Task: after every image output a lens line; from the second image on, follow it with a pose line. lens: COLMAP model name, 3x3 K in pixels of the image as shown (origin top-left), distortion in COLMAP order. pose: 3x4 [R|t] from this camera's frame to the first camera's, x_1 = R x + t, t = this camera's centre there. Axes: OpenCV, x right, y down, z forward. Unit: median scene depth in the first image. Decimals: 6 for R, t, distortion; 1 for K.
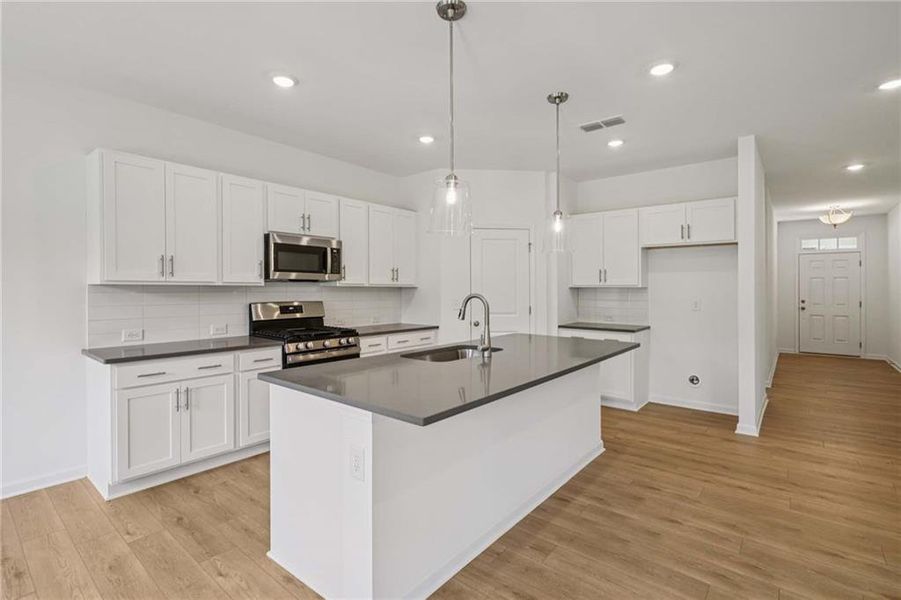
lens RADIAL K [[415.8, 0, 442.8], [0, 415.8, 285.6], [0, 0, 1]] dist [-0.008099, 0.000377]
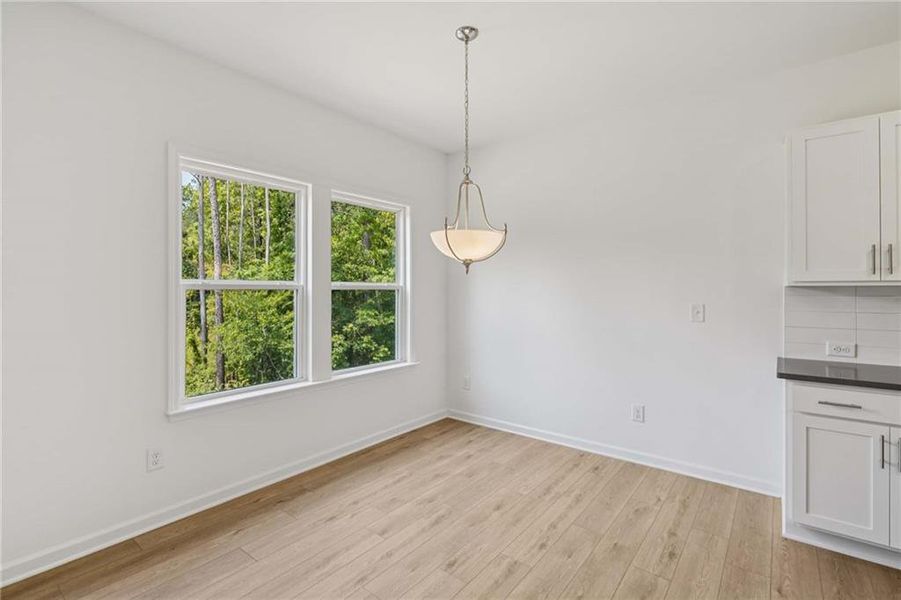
lens RADIAL K [[415.8, 0, 468.0], [0, 415.8, 289.3], [0, 0, 1]] dist [-0.008099, 0.000377]
pose [[0.035244, -0.000719, -0.999378, 0.030424], [-0.000872, 0.999999, -0.000750, 0.007640], [0.999378, 0.000898, 0.035243, 0.386686]]
